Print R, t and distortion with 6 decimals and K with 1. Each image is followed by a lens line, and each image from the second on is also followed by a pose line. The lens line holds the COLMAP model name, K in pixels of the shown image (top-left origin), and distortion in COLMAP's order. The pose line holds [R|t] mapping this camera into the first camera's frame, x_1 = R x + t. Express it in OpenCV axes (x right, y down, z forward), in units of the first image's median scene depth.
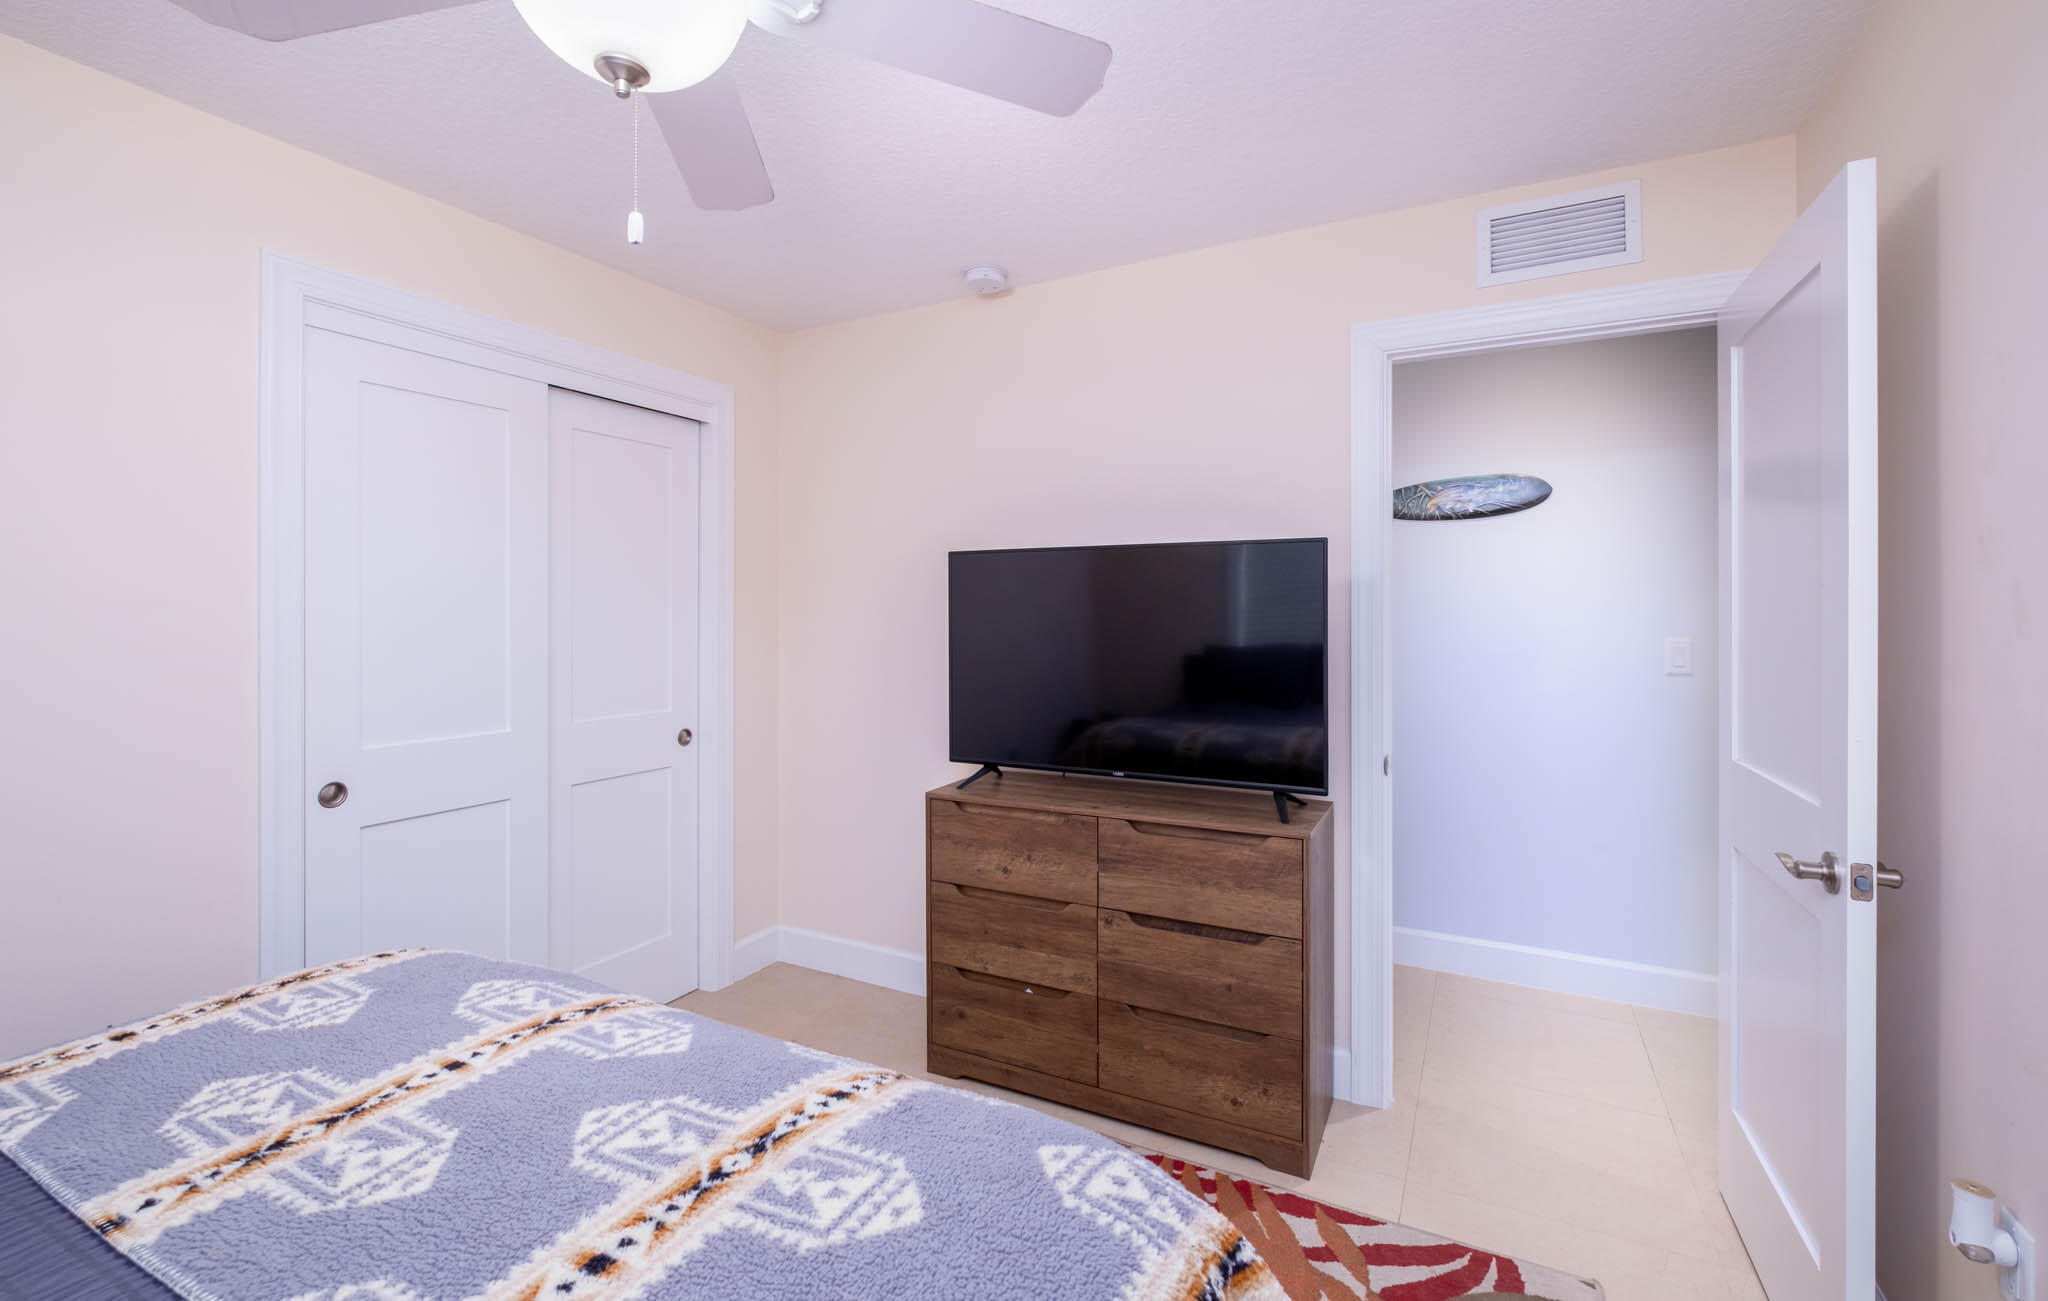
lens RADIAL K [[874.2, 0, 1022.1], [0, 874.2, 618.0], [0, 0, 1]] dist [0.000512, 0.000038]
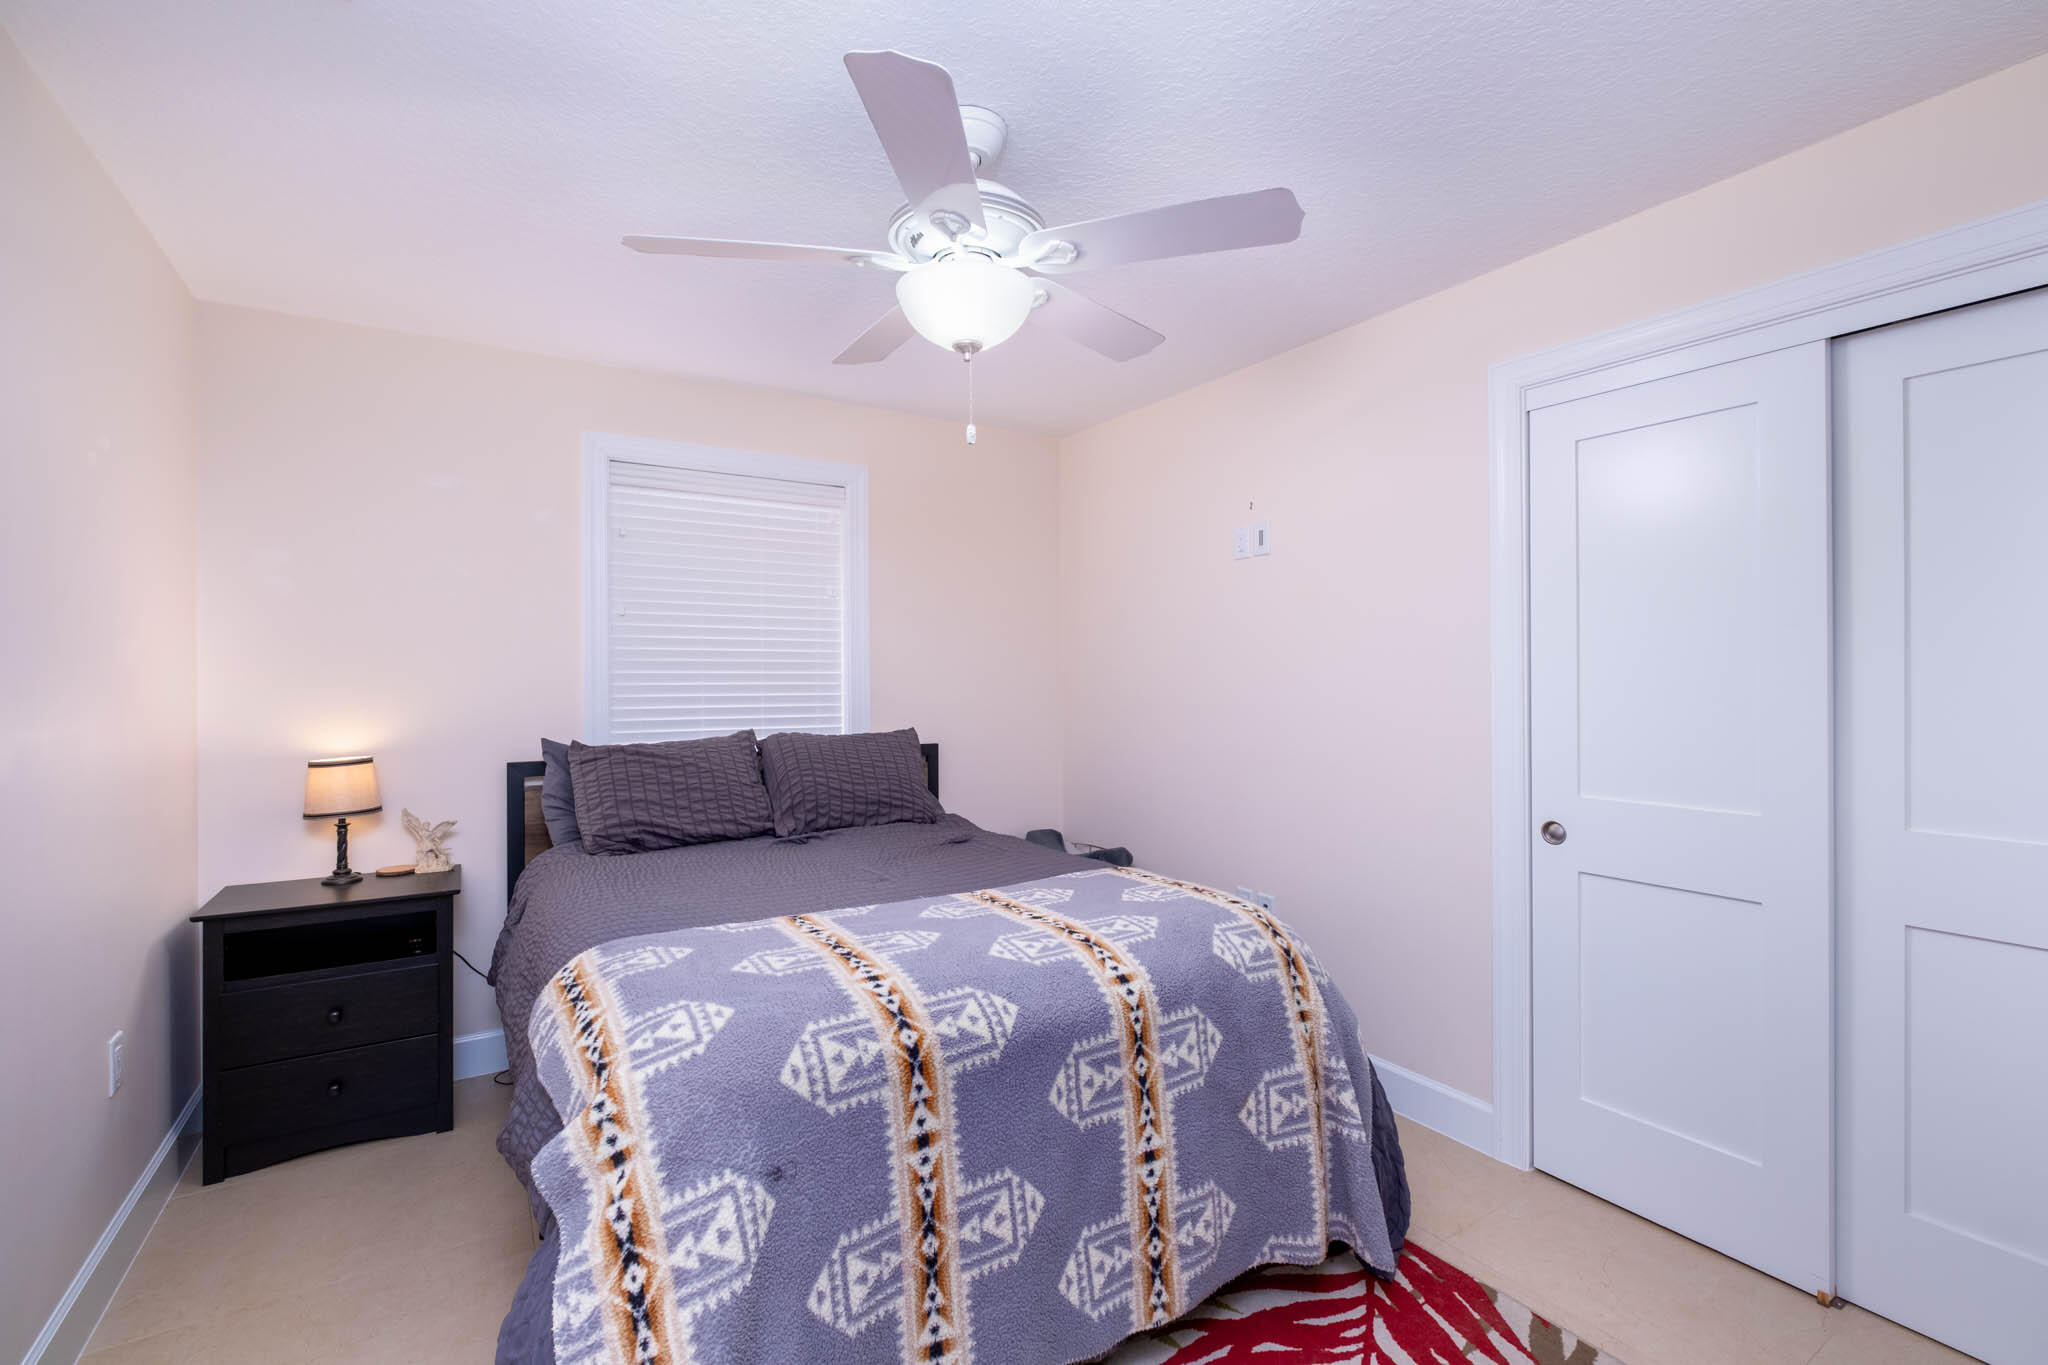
lens RADIAL K [[889.0, 0, 1017.1], [0, 889.0, 673.0], [0, 0, 1]] dist [-0.007000, 0.000371]
pose [[-0.502641, 0.000199, -0.864495, 1.116830], [-0.001101, 0.999999, 0.000870, 0.007649], [0.864494, 0.001390, -0.502641, 2.205291]]
